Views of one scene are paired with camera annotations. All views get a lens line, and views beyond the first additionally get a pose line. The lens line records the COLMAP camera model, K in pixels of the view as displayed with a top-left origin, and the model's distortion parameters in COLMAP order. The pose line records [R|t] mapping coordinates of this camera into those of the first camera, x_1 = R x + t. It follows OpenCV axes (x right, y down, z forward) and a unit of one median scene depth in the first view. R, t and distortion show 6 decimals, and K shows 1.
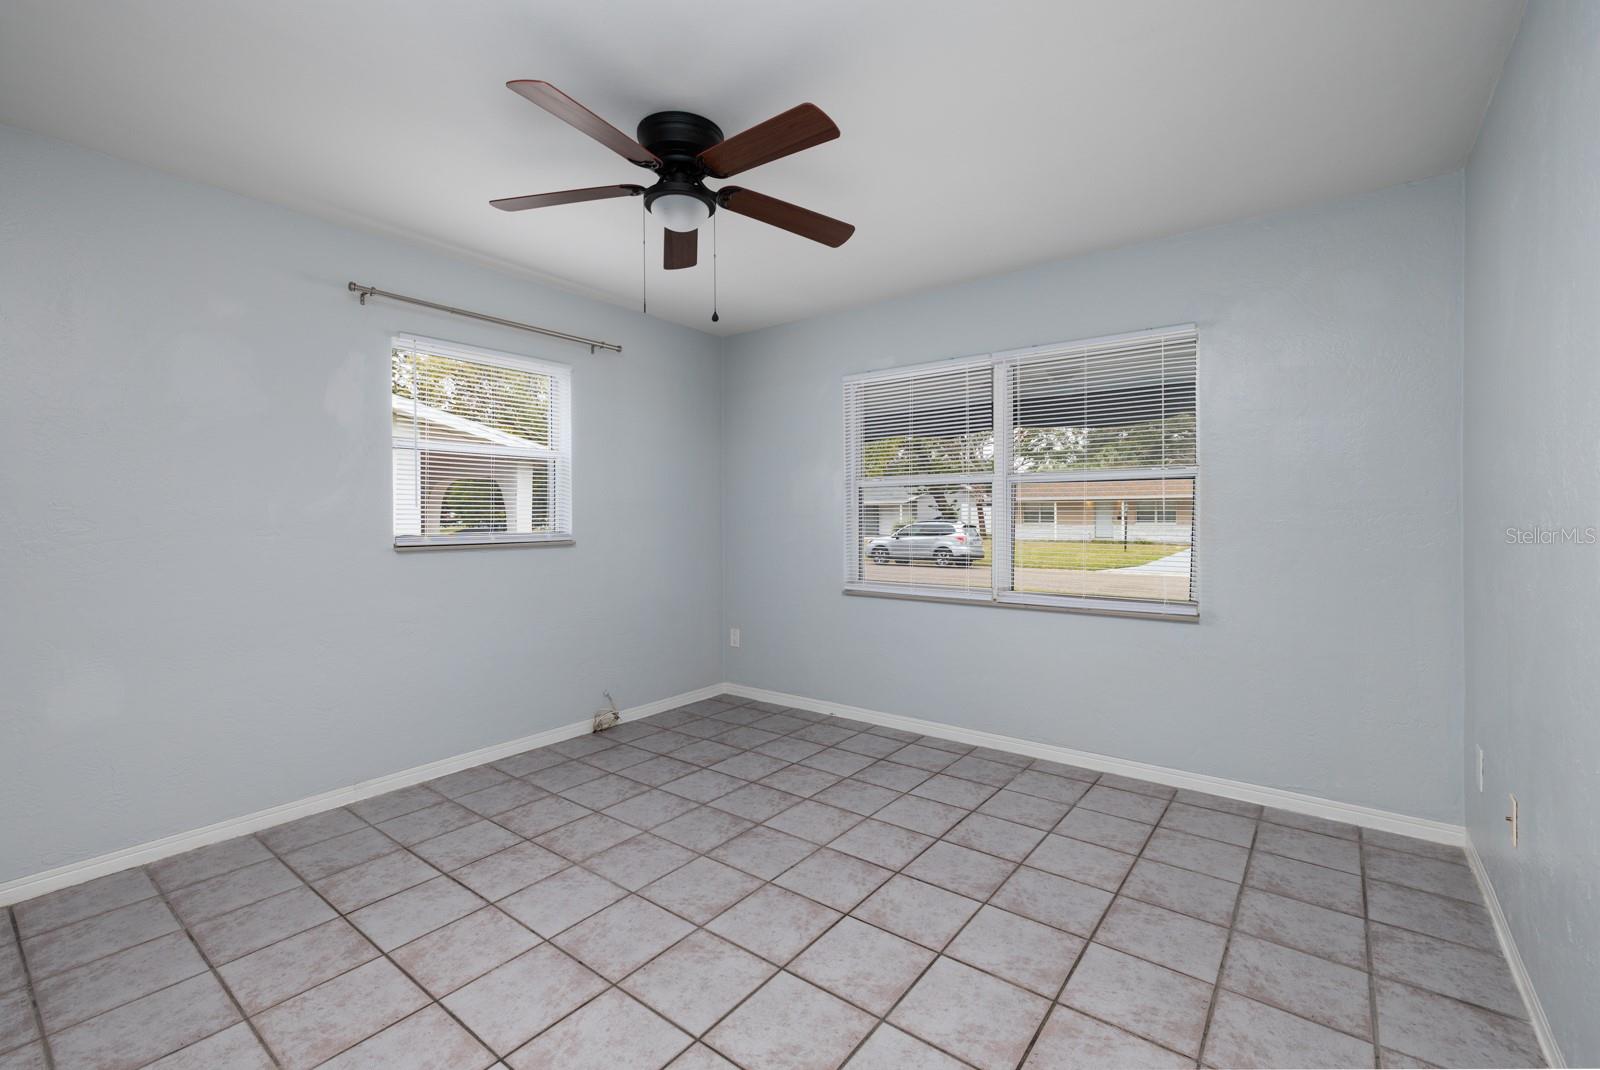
lens RADIAL K [[691.7, 0, 802.7], [0, 691.7, 528.2], [0, 0, 1]] dist [0.003401, 0.000195]
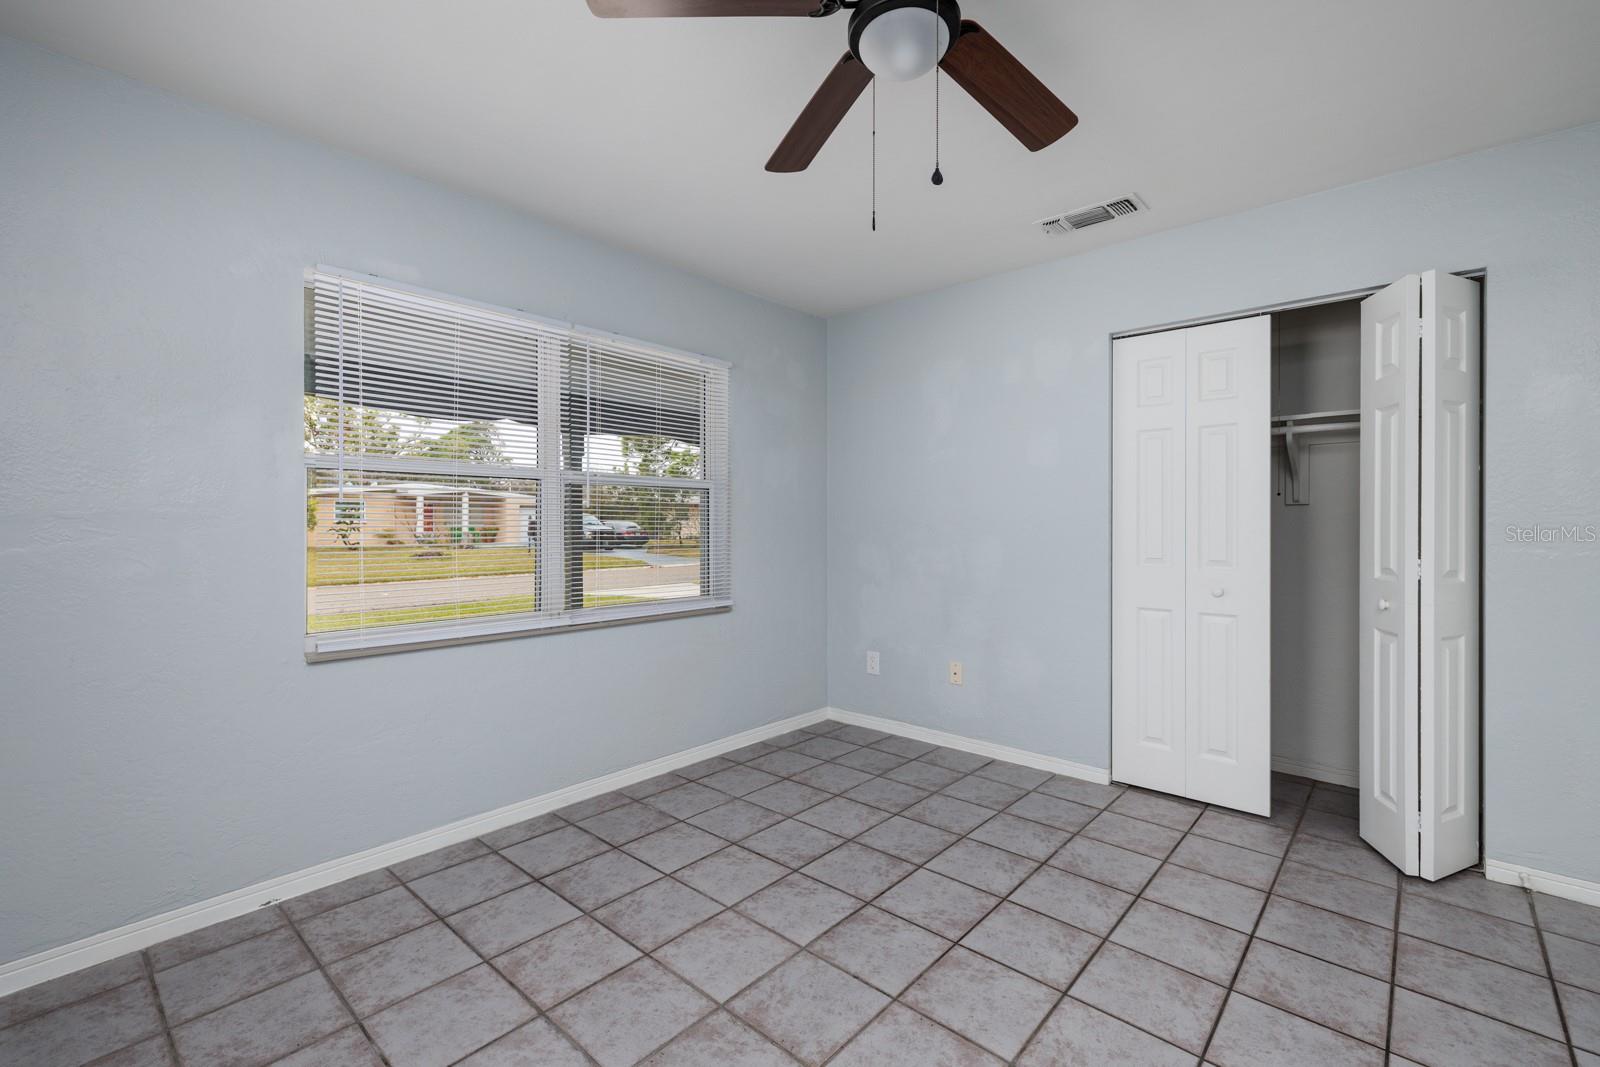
lens RADIAL K [[691.7, 0, 792.6], [0, 691.7, 524.5], [0, 0, 1]] dist [0.003401, 0.000195]
pose [[0.077139, 0.002467, 0.997017, -0.653411], [0.014448, 0.999889, -0.003592, -0.009900], [-0.996916, 0.014682, 0.077095, 0.830460]]
